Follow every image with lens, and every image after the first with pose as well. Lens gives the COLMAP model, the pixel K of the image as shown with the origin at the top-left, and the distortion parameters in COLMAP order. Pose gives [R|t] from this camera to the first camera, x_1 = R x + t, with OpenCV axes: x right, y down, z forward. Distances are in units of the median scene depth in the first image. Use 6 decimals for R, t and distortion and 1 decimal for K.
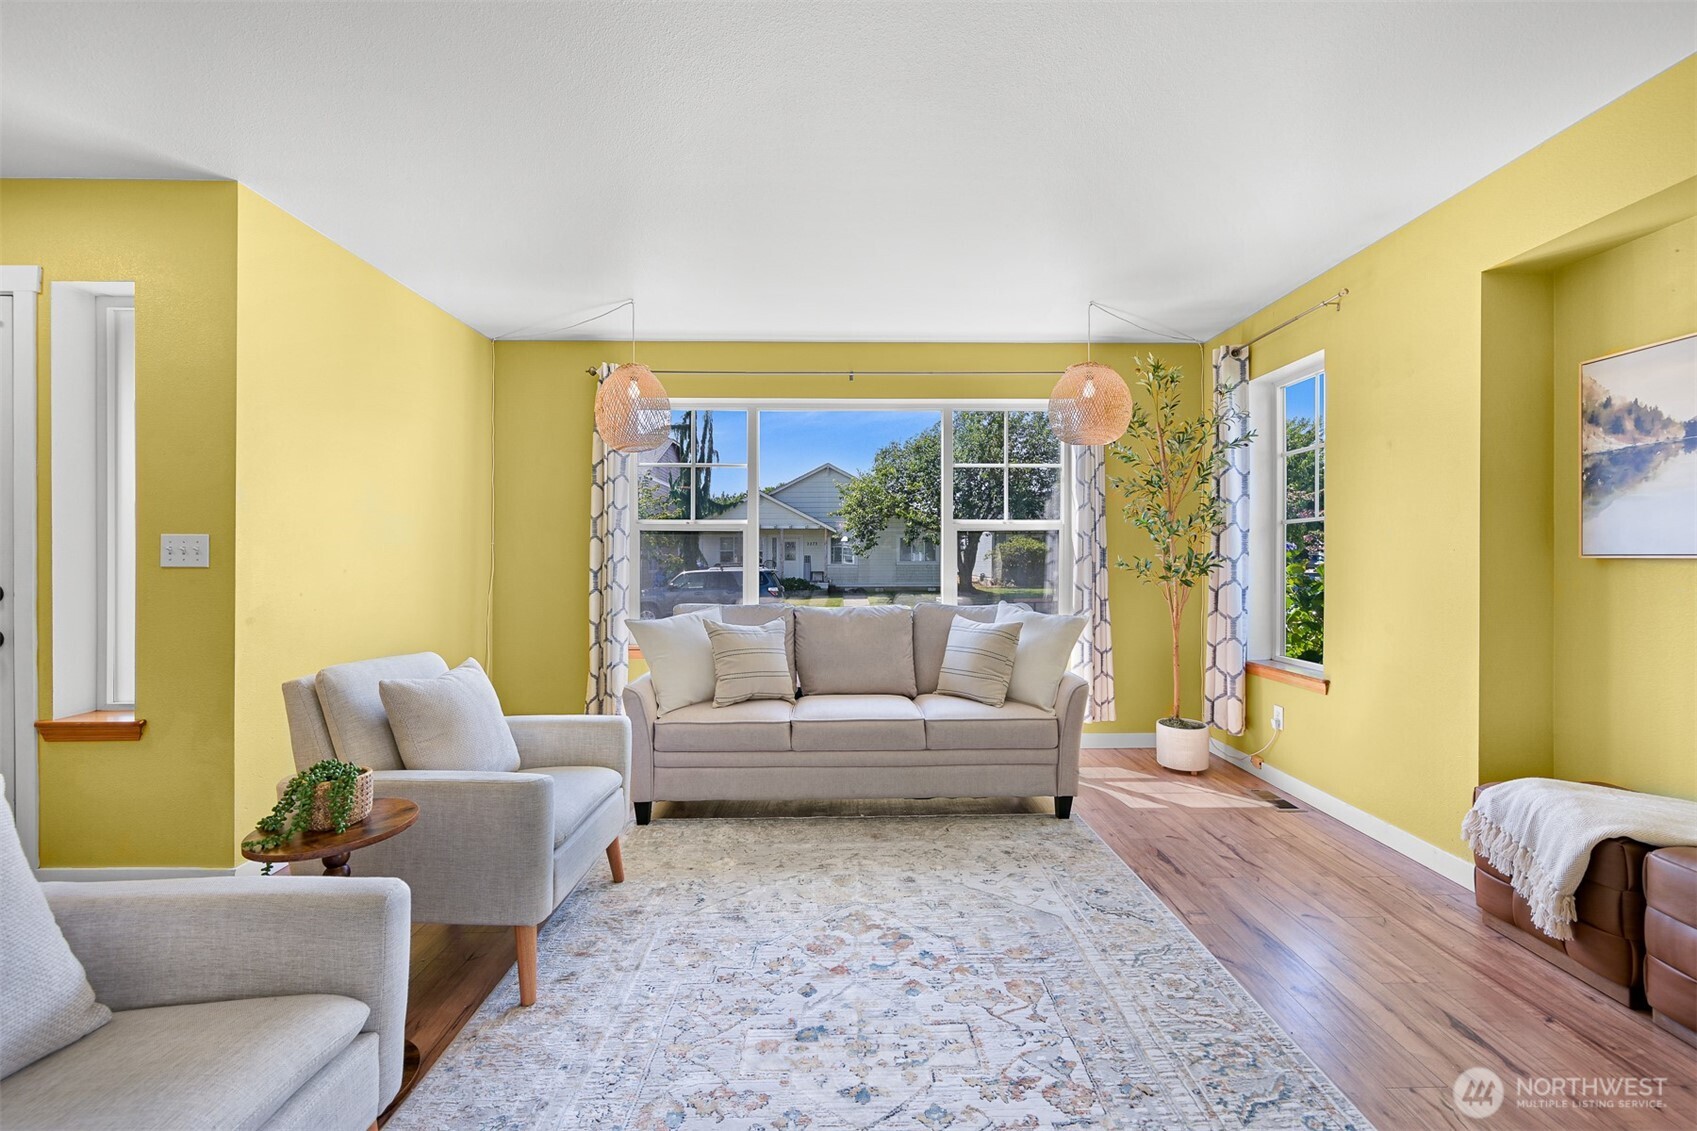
lens RADIAL K [[667.8, 0, 857.5], [0, 667.8, 559.0], [0, 0, 1]] dist [-0.000653, -0.000036]
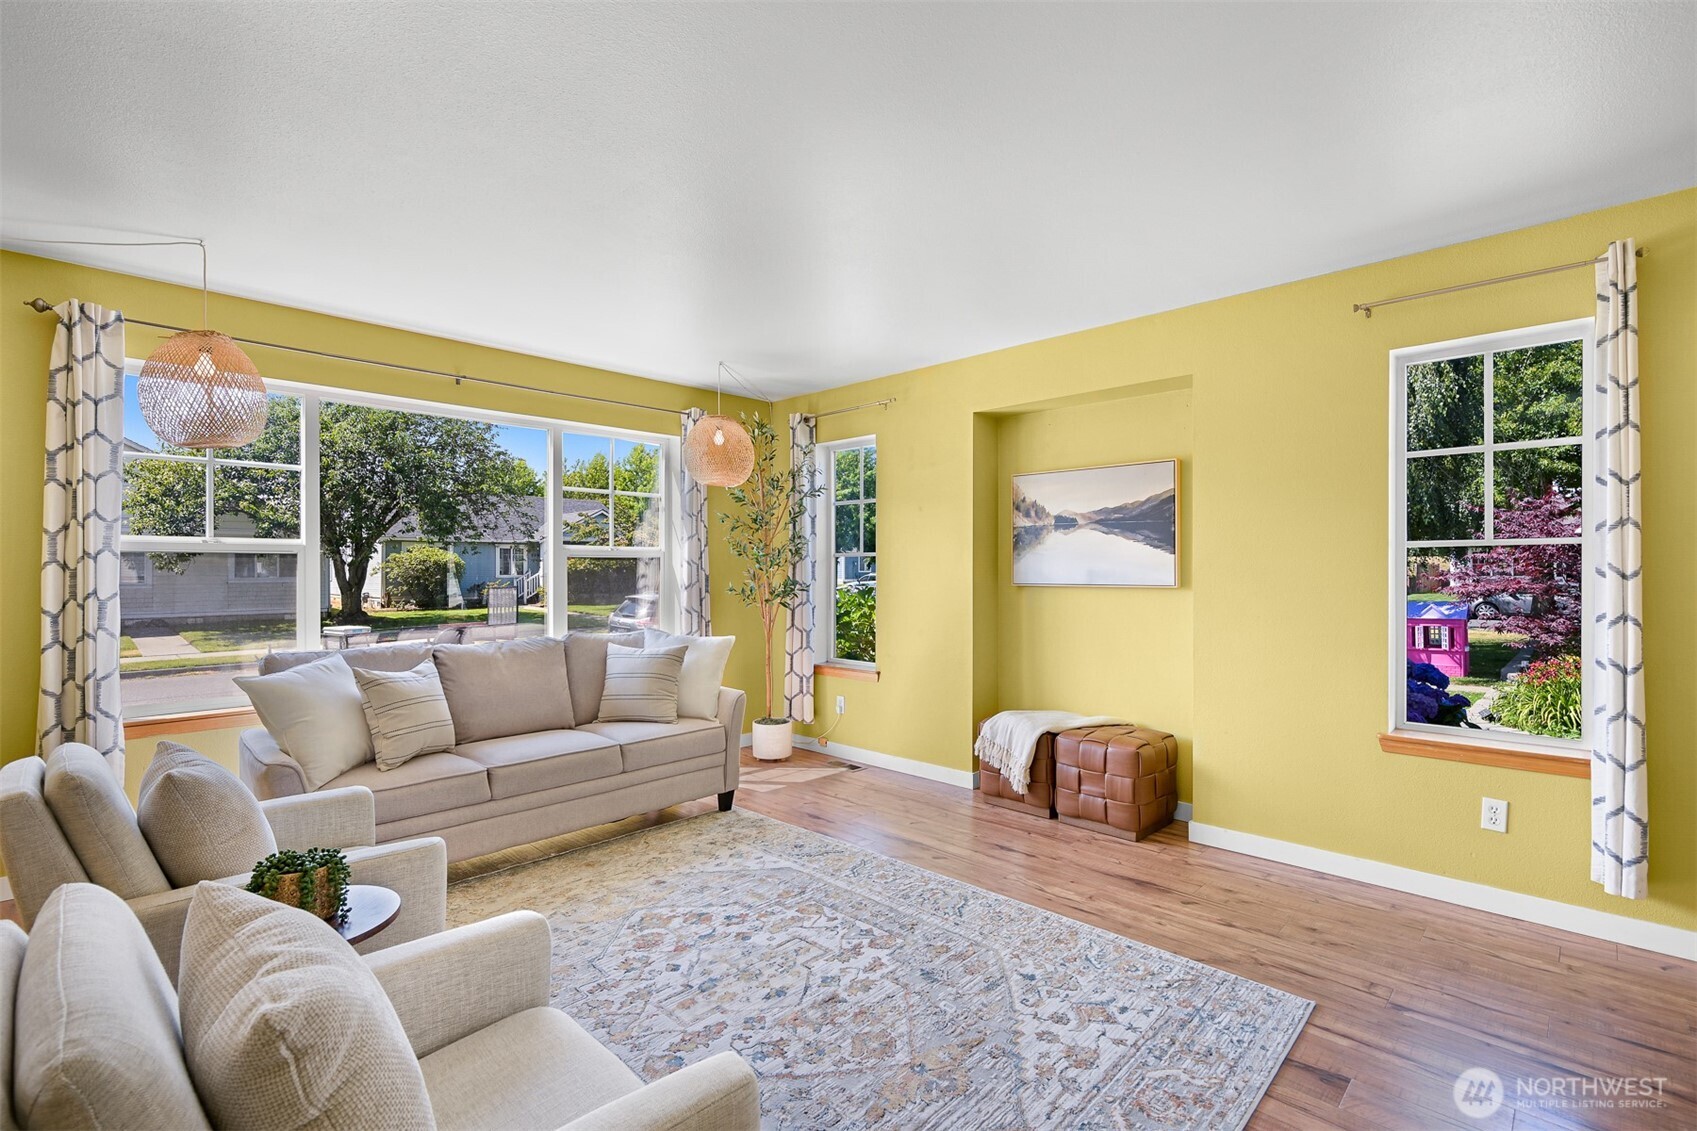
lens RADIAL K [[763.5, 0, 856.9], [0, 763.5, 571.5], [0, 0, 1]] dist [-0.000820, 0.000097]
pose [[0.708814, -0.001271, 0.705394, -0.476976], [0.001977, 0.999998, -0.000184, -0.028904], [-0.705392, 0.001525, 0.708816, -0.107483]]
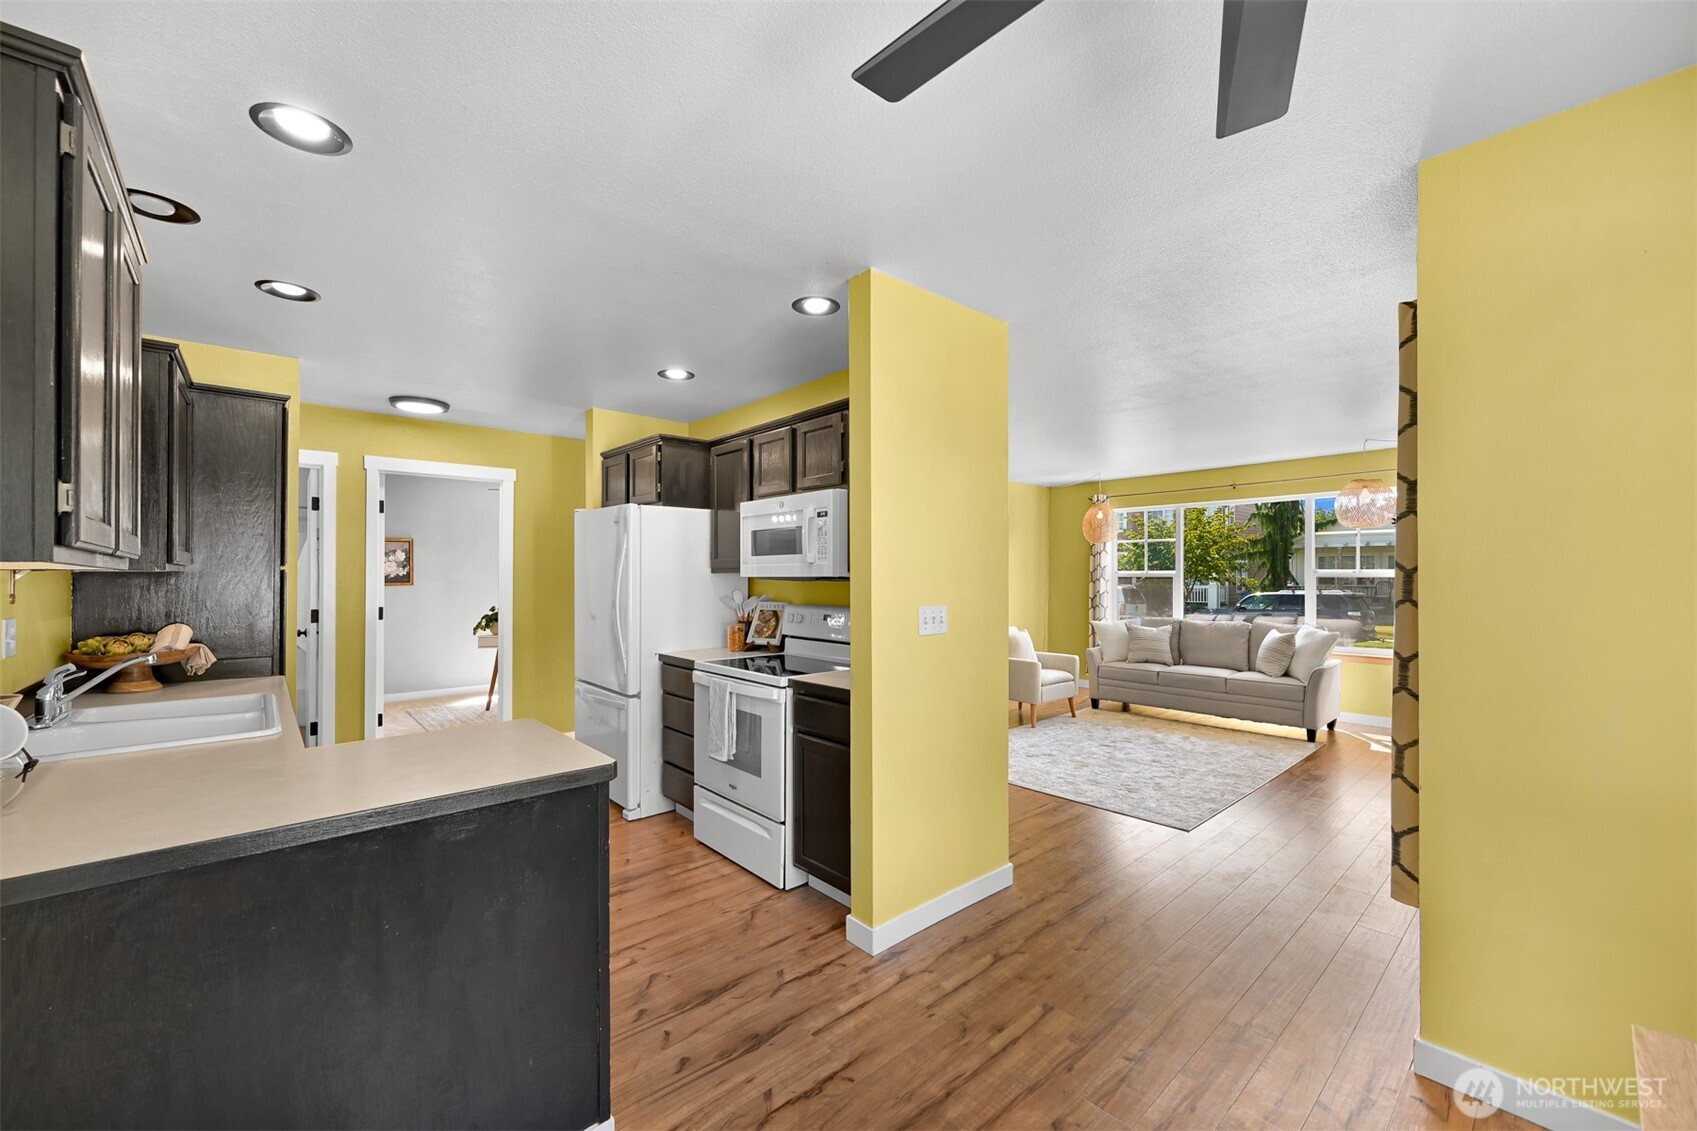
lens RADIAL K [[661.5, 0, 852.2], [0, 661.5, 569.9], [0, 0, 1]] dist [-0.001445, -0.000031]
pose [[0.646224, -0.008618, -0.763099, 0.881756], [0.001162, 0.999946, -0.010309, -0.062689], [0.763147, 0.005775, 0.646200, -1.121846]]
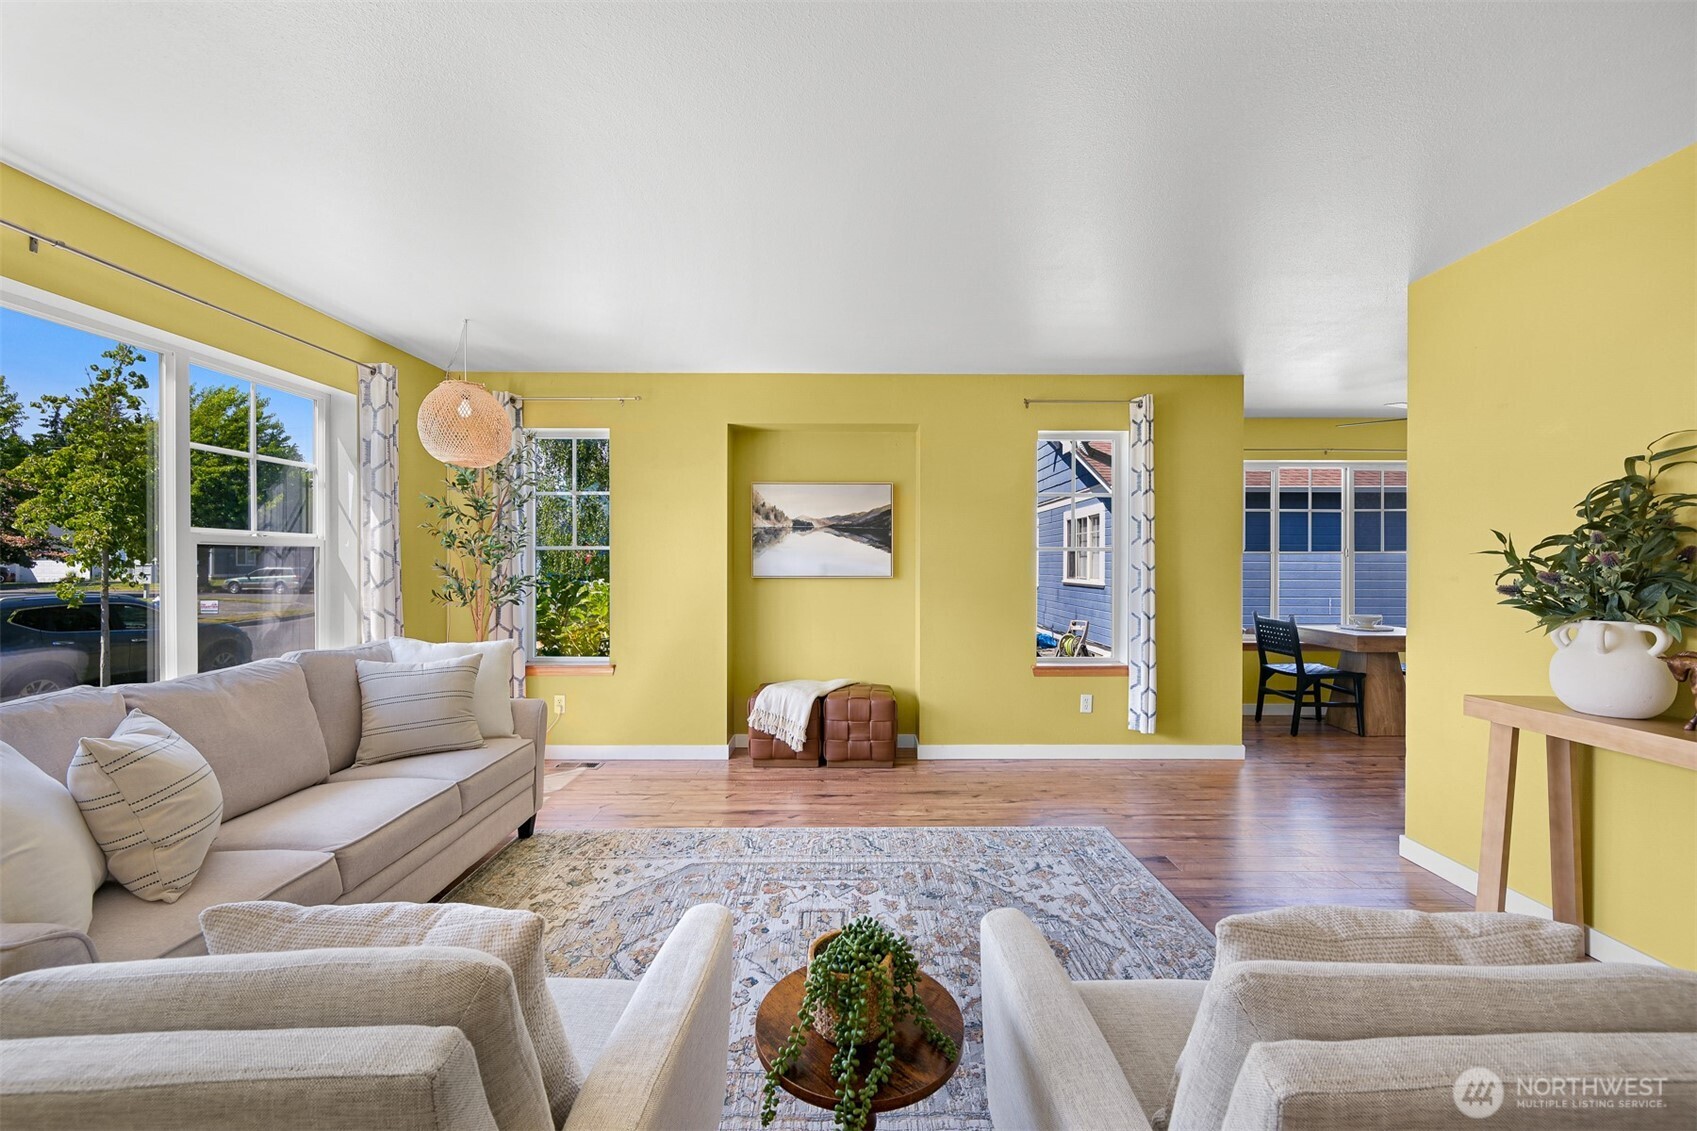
lens RADIAL K [[661.5, 0, 852.2], [0, 661.5, 569.9], [0, 0, 1]] dist [-0.001445, -0.000031]
pose [[0.023235, -0.008720, 0.999692, -0.707410], [0.001026, 0.999962, 0.008698, -0.031898], [-0.999730, 0.000823, 0.023243, 0.484731]]
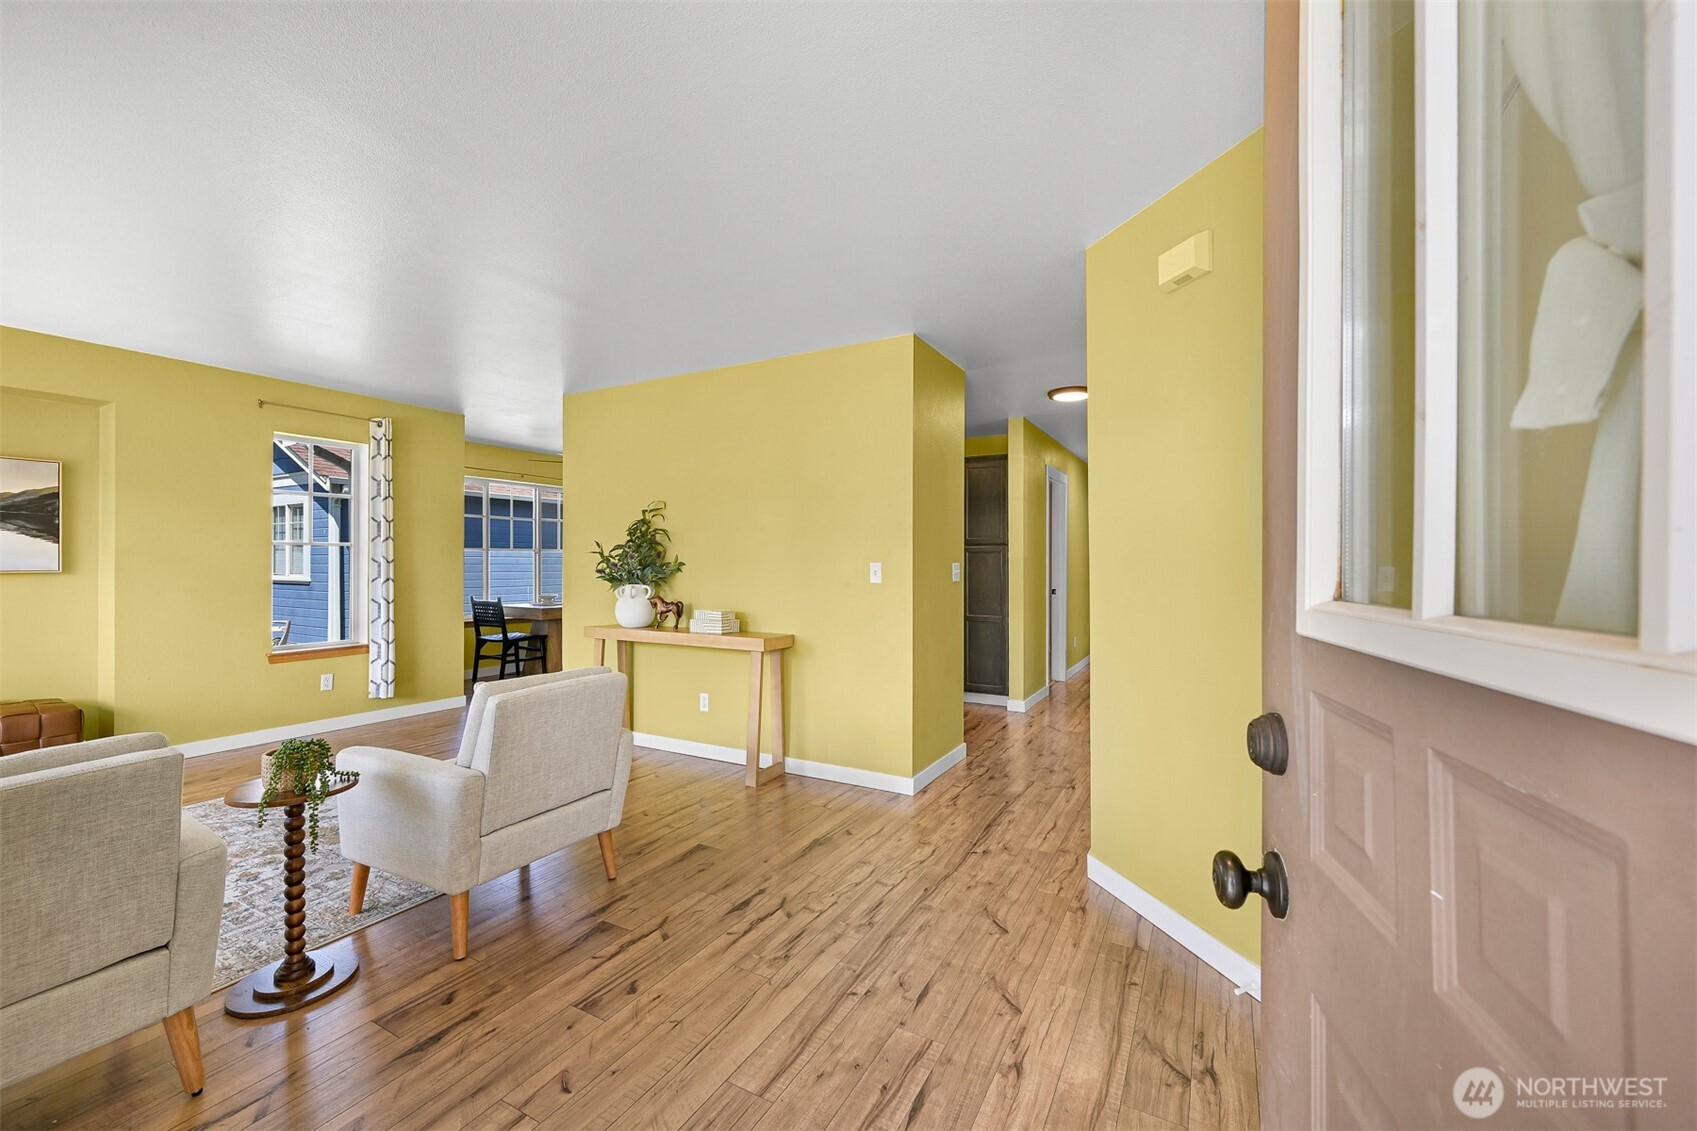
lens RADIAL K [[688.7, 0, 858.4], [0, 688.7, 561.3], [0, 0, 1]] dist [-0.001699, -0.000371]
pose [[-0.865068, -0.003265, 0.501644, -1.221857], [-0.002840, 0.999995, 0.001610, -0.028816], [-0.501647, -0.000032, -0.865072, 0.811198]]
